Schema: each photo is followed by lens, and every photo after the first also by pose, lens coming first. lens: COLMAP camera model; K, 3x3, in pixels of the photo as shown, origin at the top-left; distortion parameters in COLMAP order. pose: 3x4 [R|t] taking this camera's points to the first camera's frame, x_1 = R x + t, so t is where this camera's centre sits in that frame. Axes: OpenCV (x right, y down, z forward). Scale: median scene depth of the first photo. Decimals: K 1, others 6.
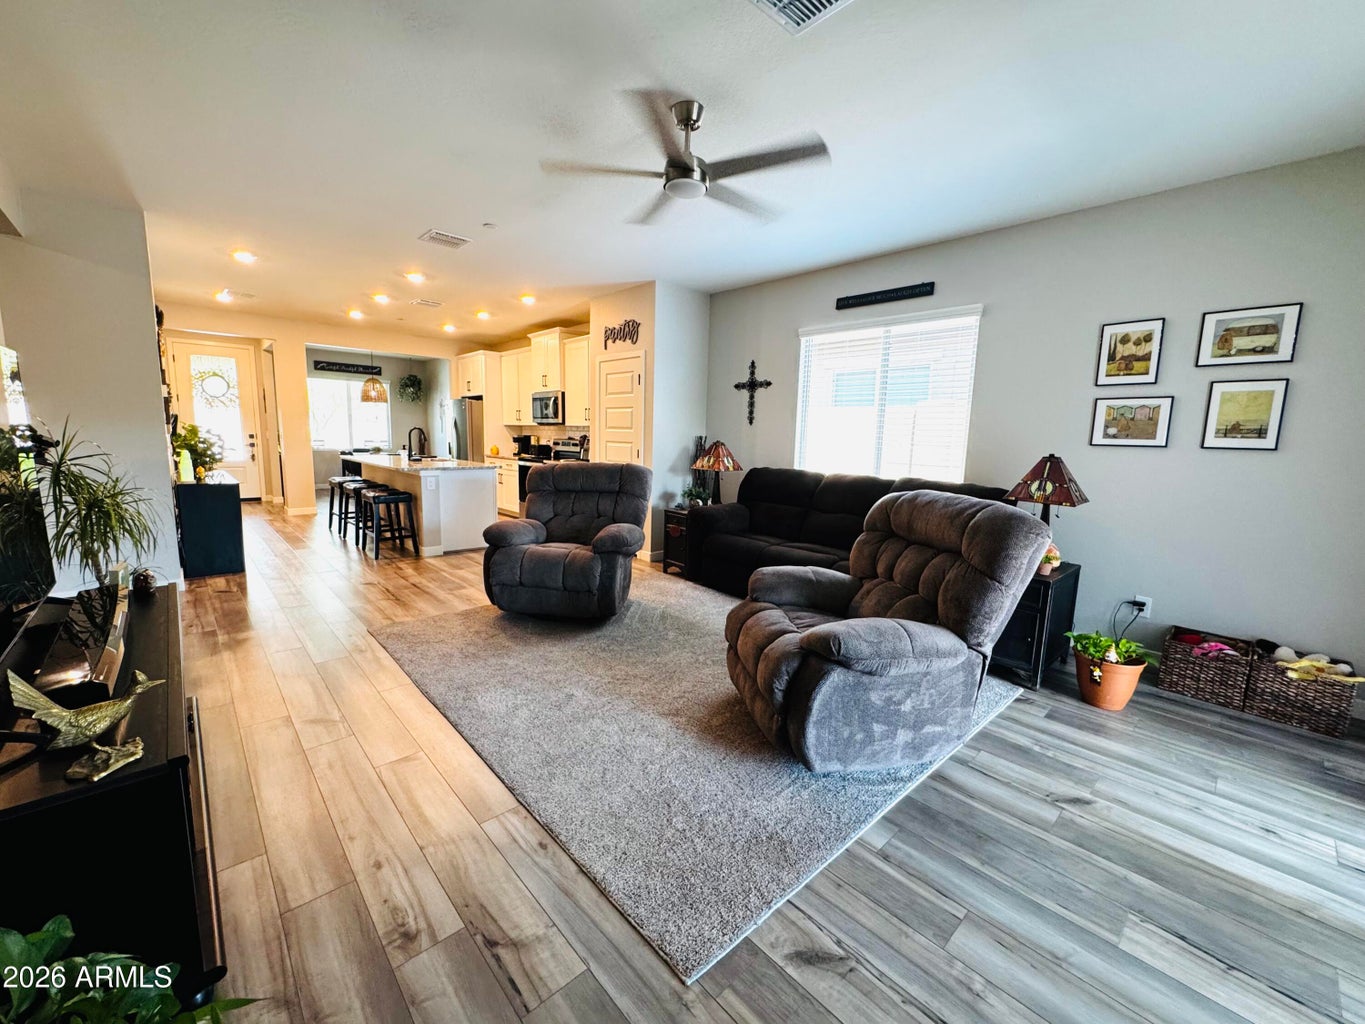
lens RADIAL K [[533.1, 0, 682.5], [0, 533.1, 512.0], [0, 0, 1]] dist [-0.002430, -0.000119]
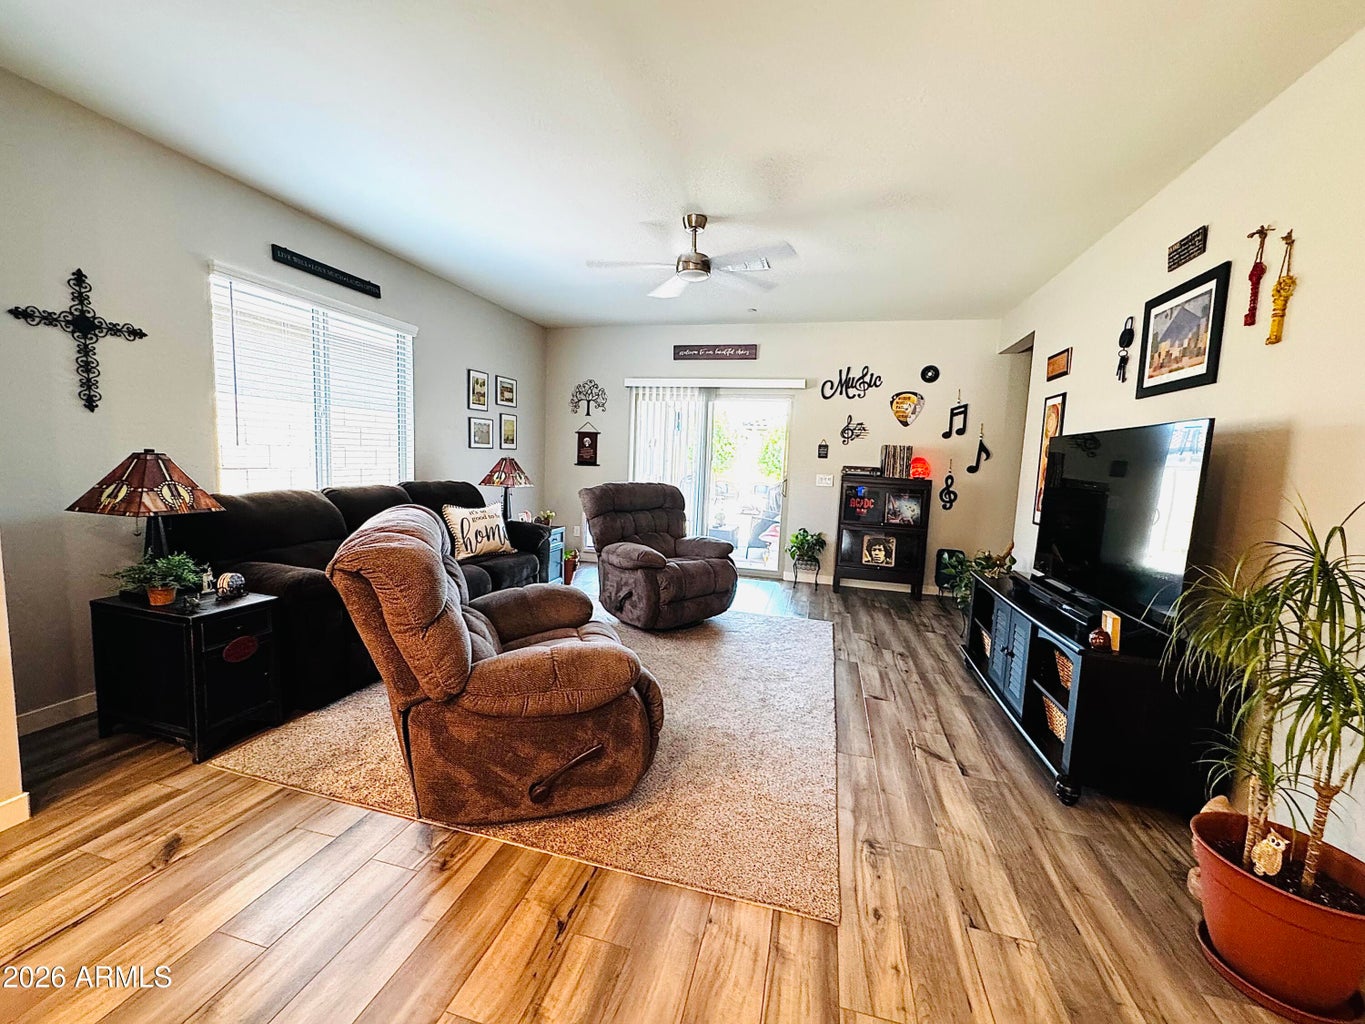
lens RADIAL K [[547.2, 0, 682.5], [0, 547.2, 512.0], [0, 0, 1]] dist [-0.000971, 0.000138]
pose [[-0.529385, -0.132064, 0.838040, -0.853697], [0.075317, 0.976594, 0.201475, -0.209918], [-0.845032, 0.169776, -0.507047, 1.276371]]
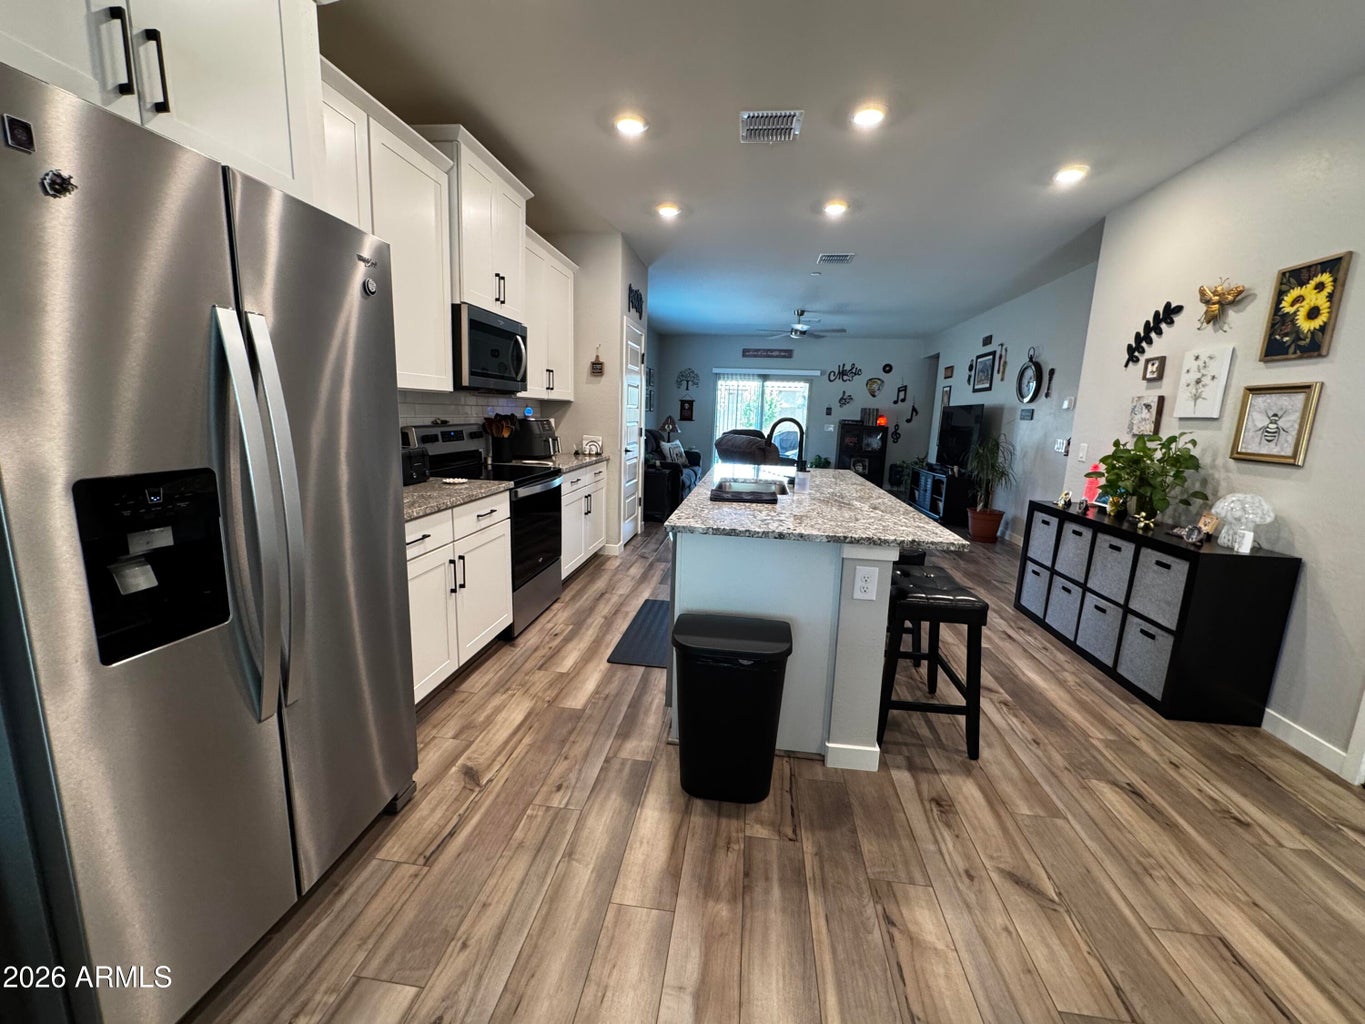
lens RADIAL K [[547.2, 0, 682.5], [0, 547.2, 512.0], [0, 0, 1]] dist [-0.000971, 0.000138]
pose [[-0.626703, -0.182746, 0.757527, -1.518780], [0.069212, 0.955217, 0.287696, -0.412664], [-0.776179, 0.232730, -0.585989, 2.539268]]
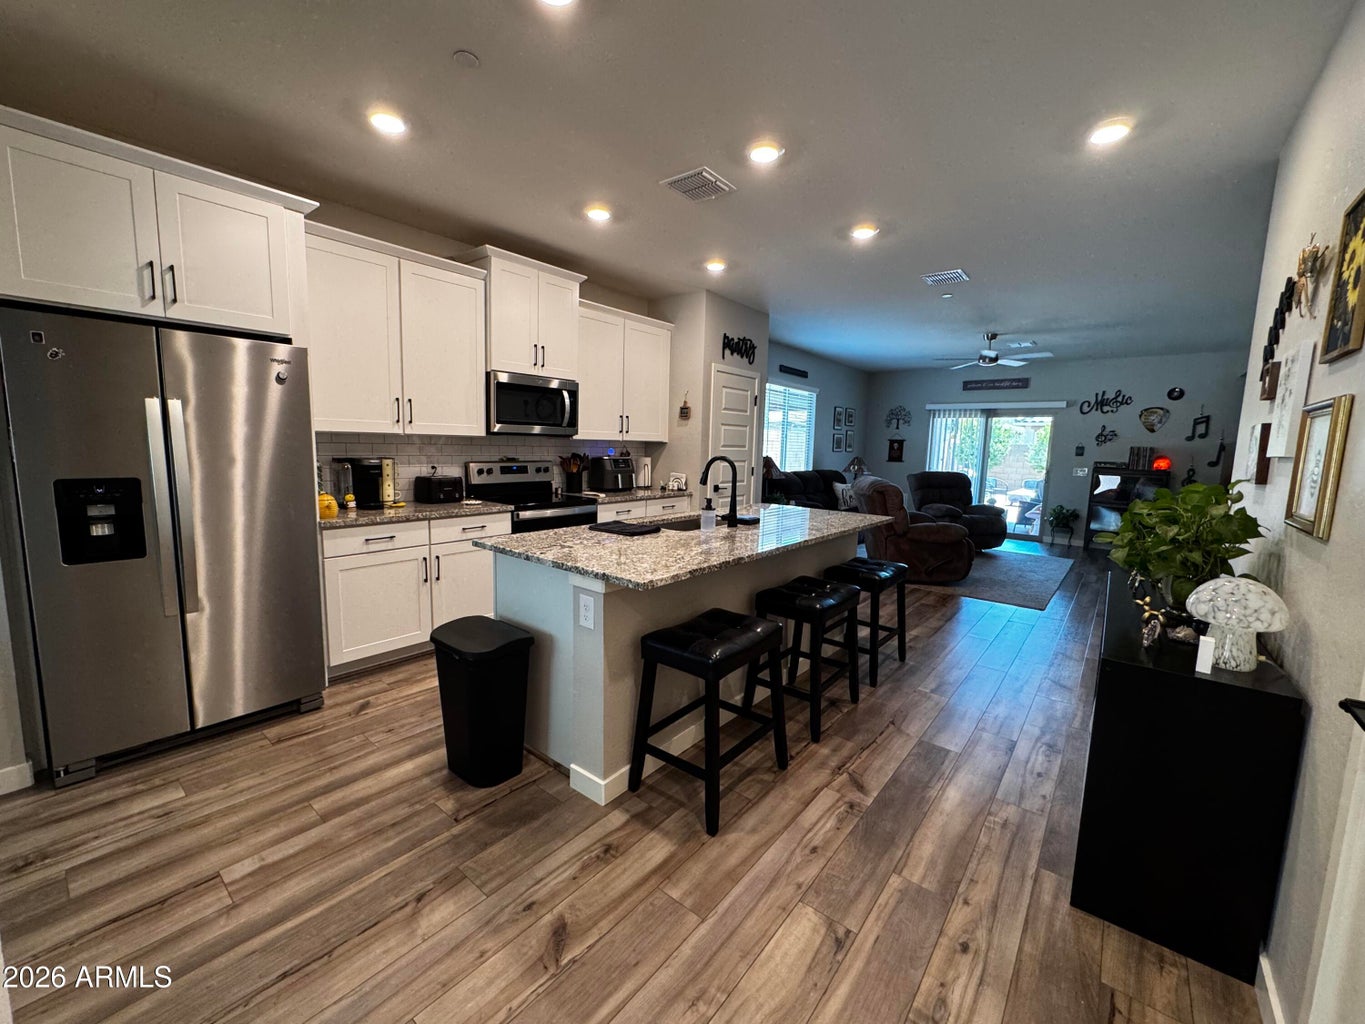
lens RADIAL K [[547.2, 0, 682.5], [0, 547.2, 512.0], [0, 0, 1]] dist [-0.000971, 0.000138]
pose [[-0.126250, -0.149062, 0.980735, -1.802715], [0.117625, 0.979422, 0.164004, -0.355288], [-0.985000, 0.136065, -0.106119, 2.016624]]
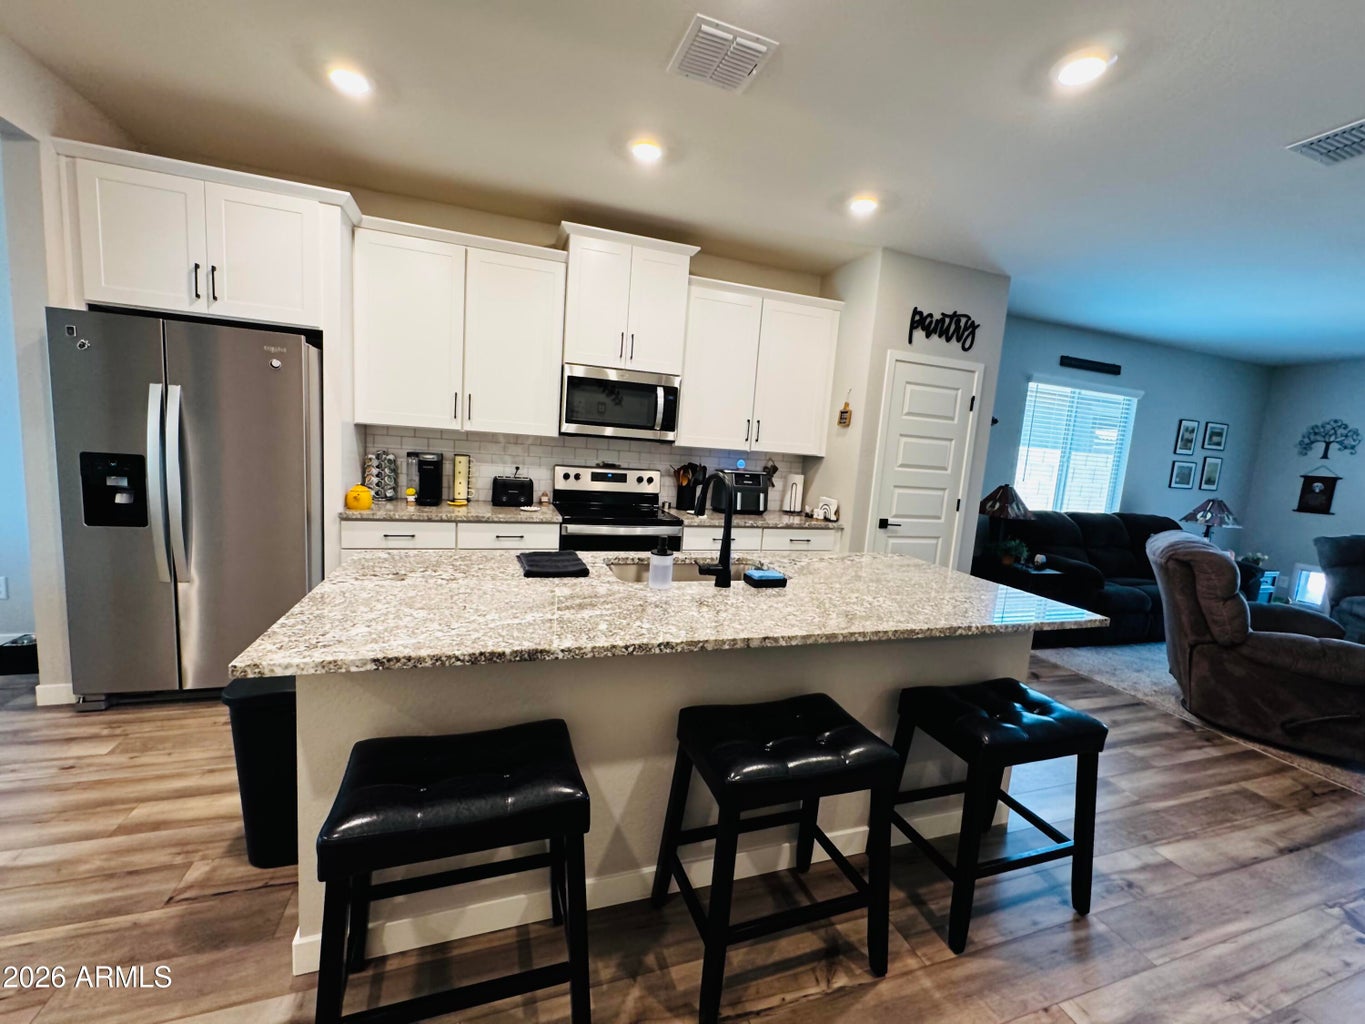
lens RADIAL K [[547.2, 0, 682.5], [0, 547.2, 512.0], [0, 0, 1]] dist [-0.000971, 0.000138]
pose [[0.416482, -0.105749, 0.902973, -1.455071], [0.072537, 0.993911, 0.082942, -0.300288], [-0.906246, 0.030956, 0.421617, 1.642707]]
